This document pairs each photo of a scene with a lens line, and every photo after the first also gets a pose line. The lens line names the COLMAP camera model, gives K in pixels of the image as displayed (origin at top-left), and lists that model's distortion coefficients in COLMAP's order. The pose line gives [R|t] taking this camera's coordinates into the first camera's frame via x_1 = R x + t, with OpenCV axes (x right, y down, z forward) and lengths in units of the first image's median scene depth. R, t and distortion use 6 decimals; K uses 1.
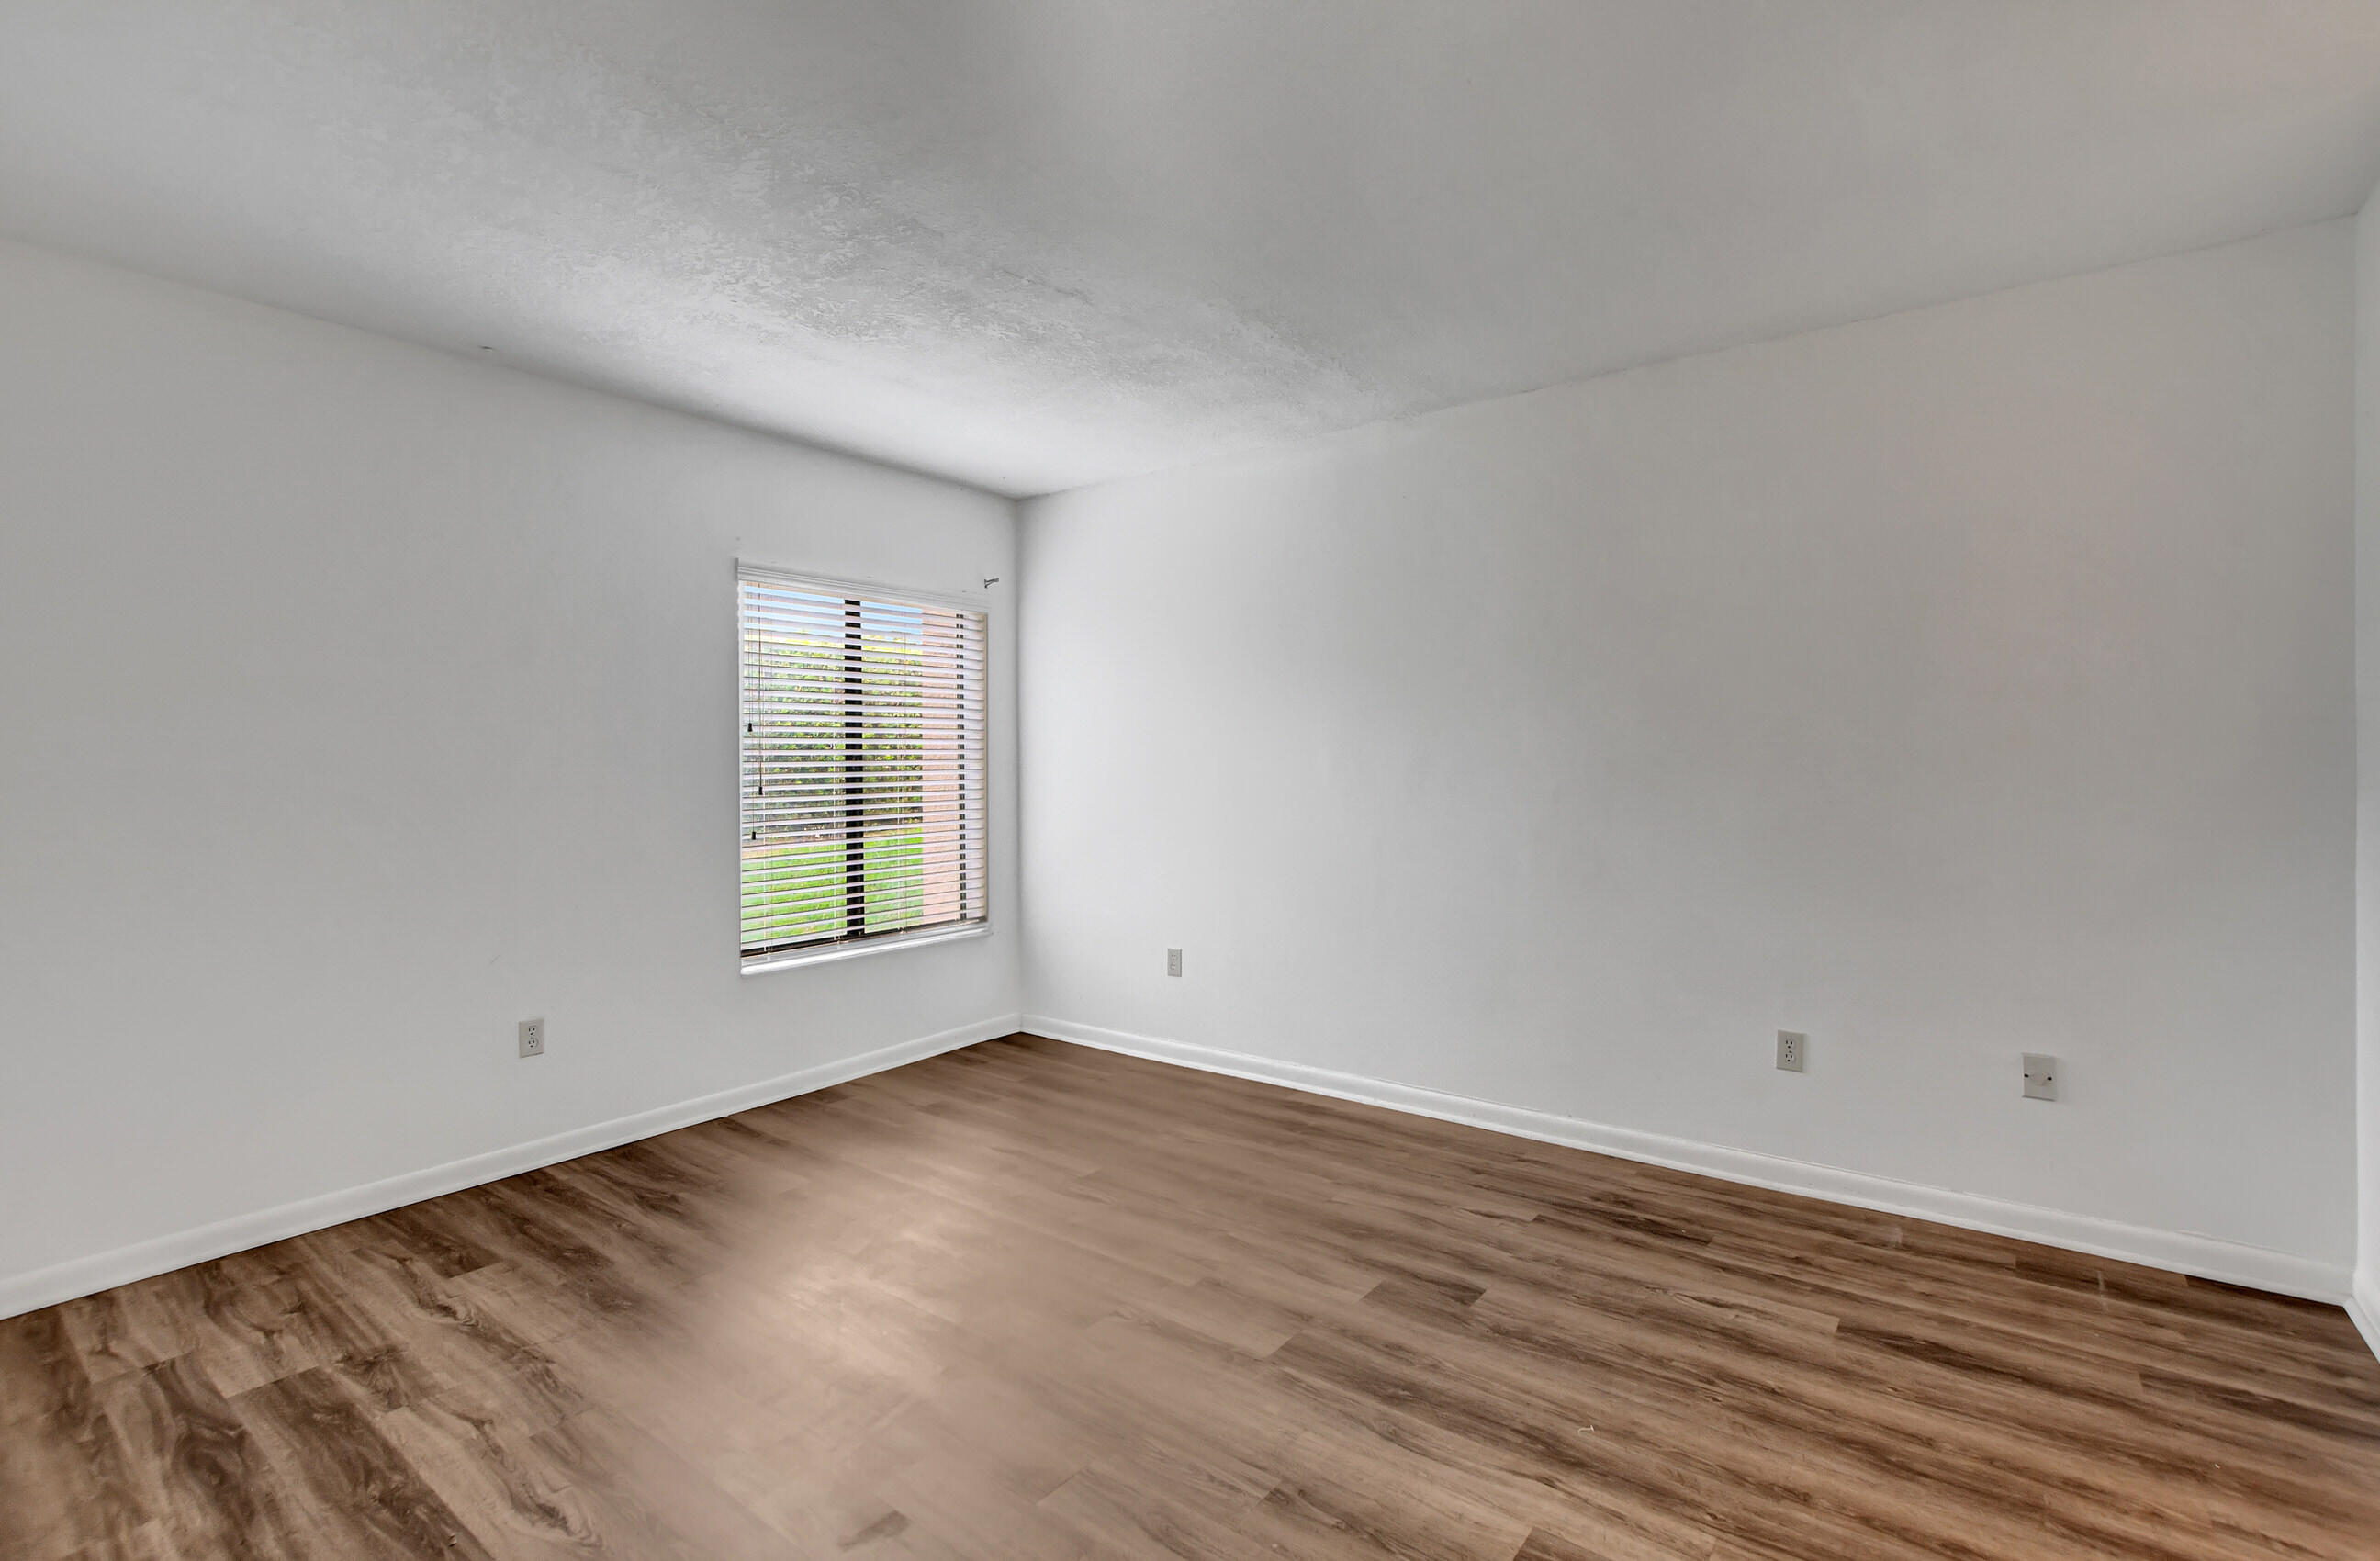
lens RADIAL K [[1054.9, 0, 1181.5], [0, 1054.9, 788.1], [0, 0, 1]] dist [-0.003862, 0.000035]
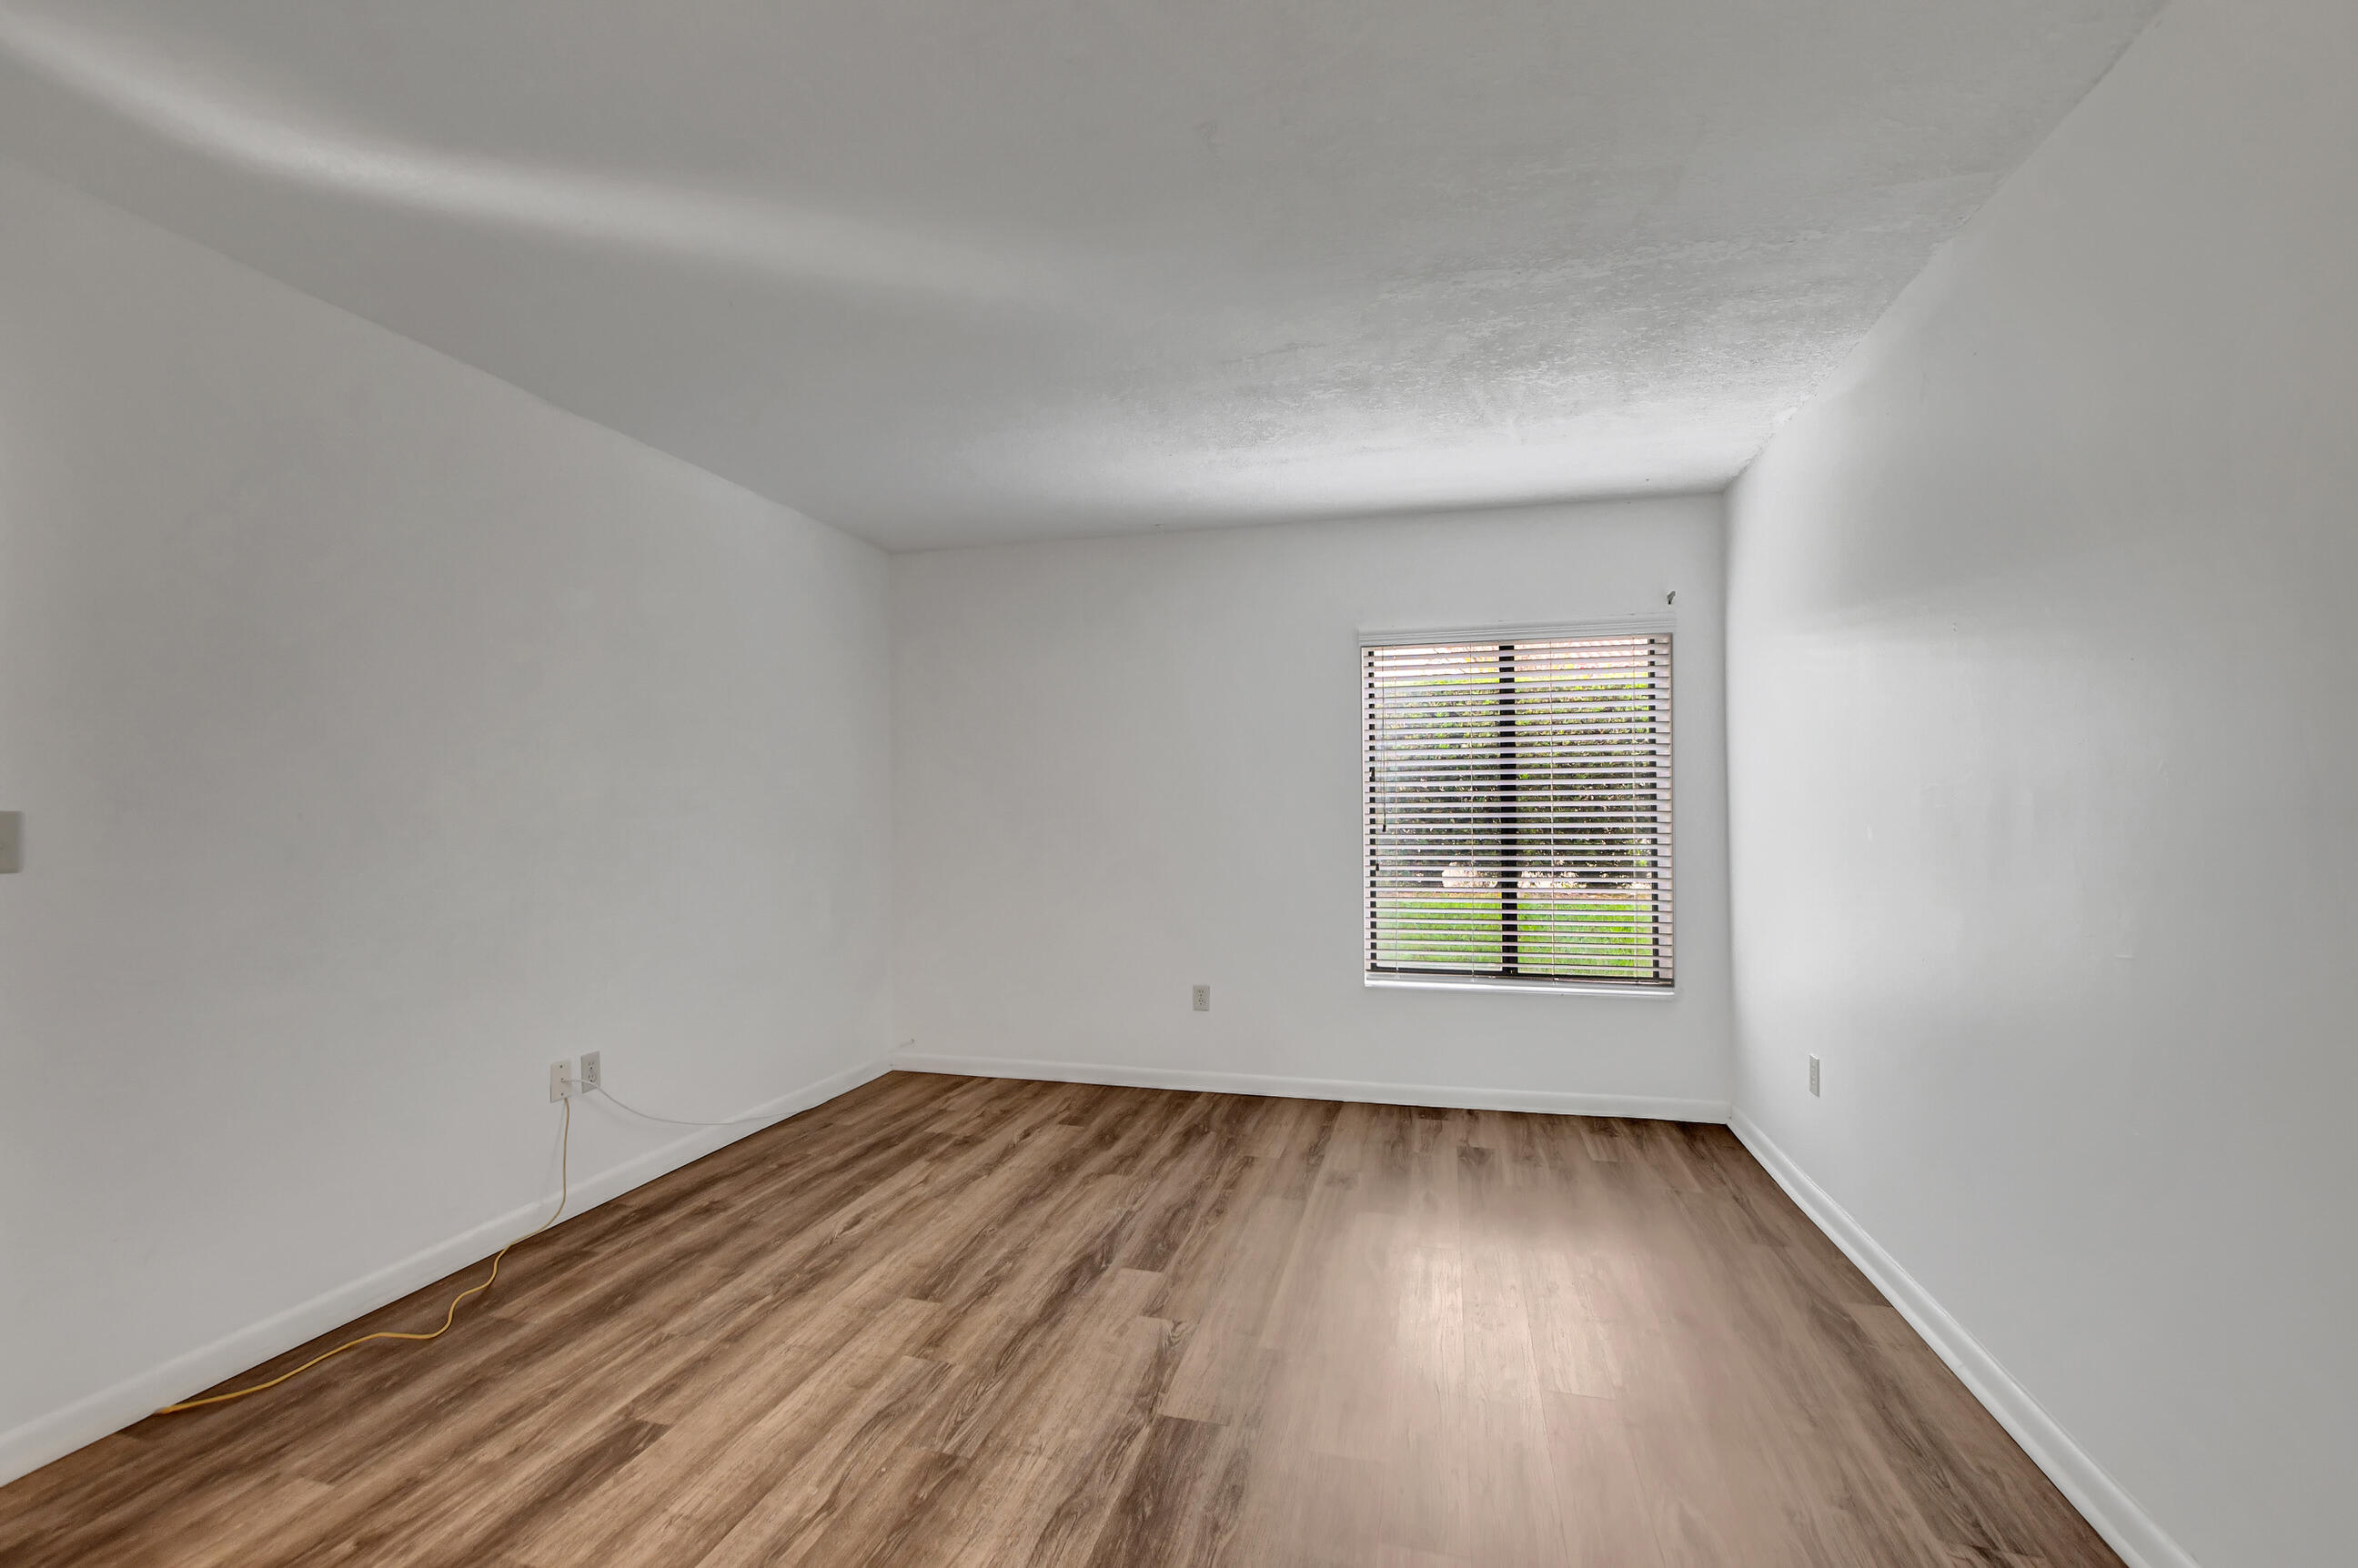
lens RADIAL K [[1045.0, 0, 1208.6], [0, 1045.0, 809.3], [0, 0, 1]] dist [-0.003862, 0.000035]
pose [[0.396550, 0.003175, -0.918008, 0.741688], [-0.021405, 0.999754, -0.005789, -0.009259], [0.917763, 0.021946, 0.396521, 0.490290]]
